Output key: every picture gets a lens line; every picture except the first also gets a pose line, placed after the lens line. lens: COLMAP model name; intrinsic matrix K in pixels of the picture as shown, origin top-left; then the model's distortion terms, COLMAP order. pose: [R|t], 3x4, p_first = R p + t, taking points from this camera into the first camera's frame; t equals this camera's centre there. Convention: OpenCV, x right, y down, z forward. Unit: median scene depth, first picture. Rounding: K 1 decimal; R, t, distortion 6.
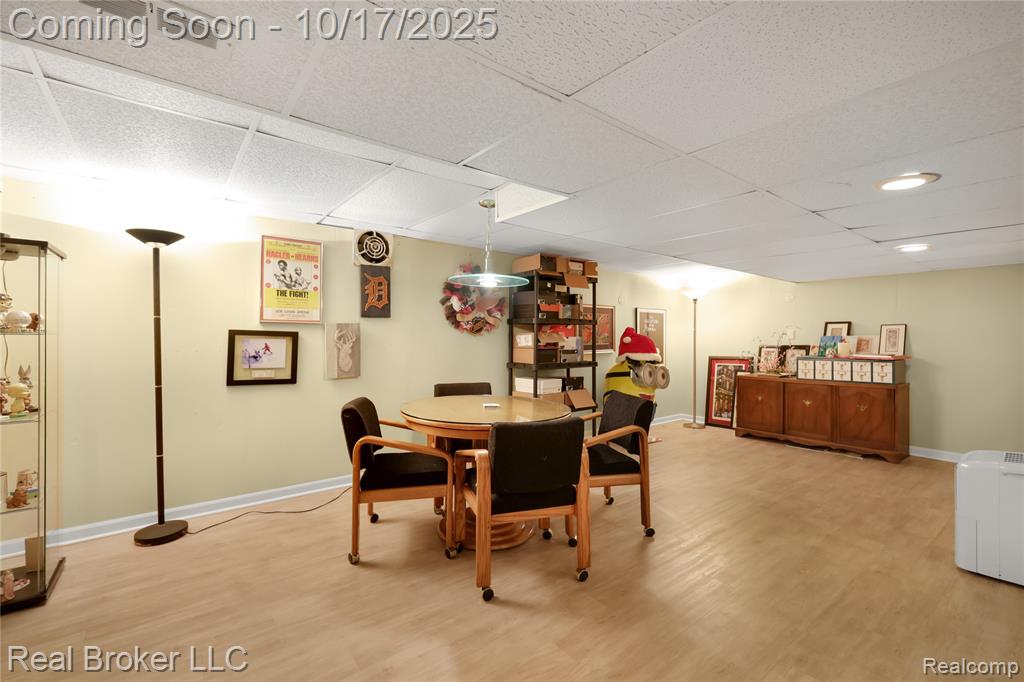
lens RADIAL K [[459.4, 0, 519.4], [0, 459.4, 337.8], [0, 0, 1]] dist [0.007930, 0.000155]
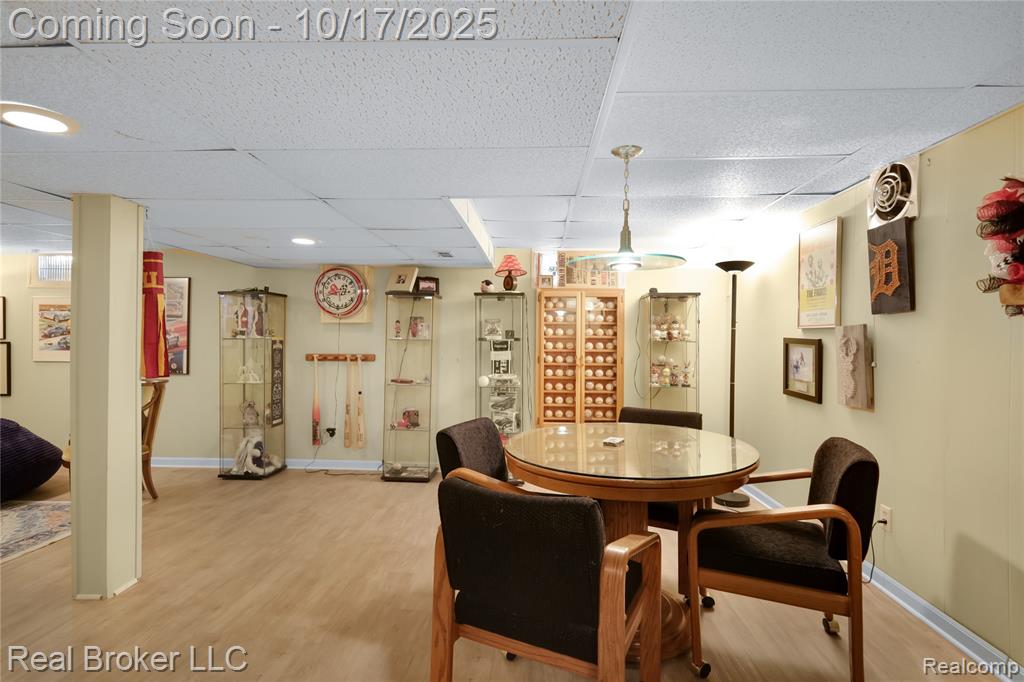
lens RADIAL K [[502.7, 0, 510.8], [0, 502.7, 338.5], [0, 0, 1]] dist [0.000438, 0.000095]
pose [[-0.670019, -0.007972, -0.742301, 0.535995], [-0.006207, 0.999968, -0.005137, -0.006103], [0.742318, 0.001166, -0.670047, 1.204162]]
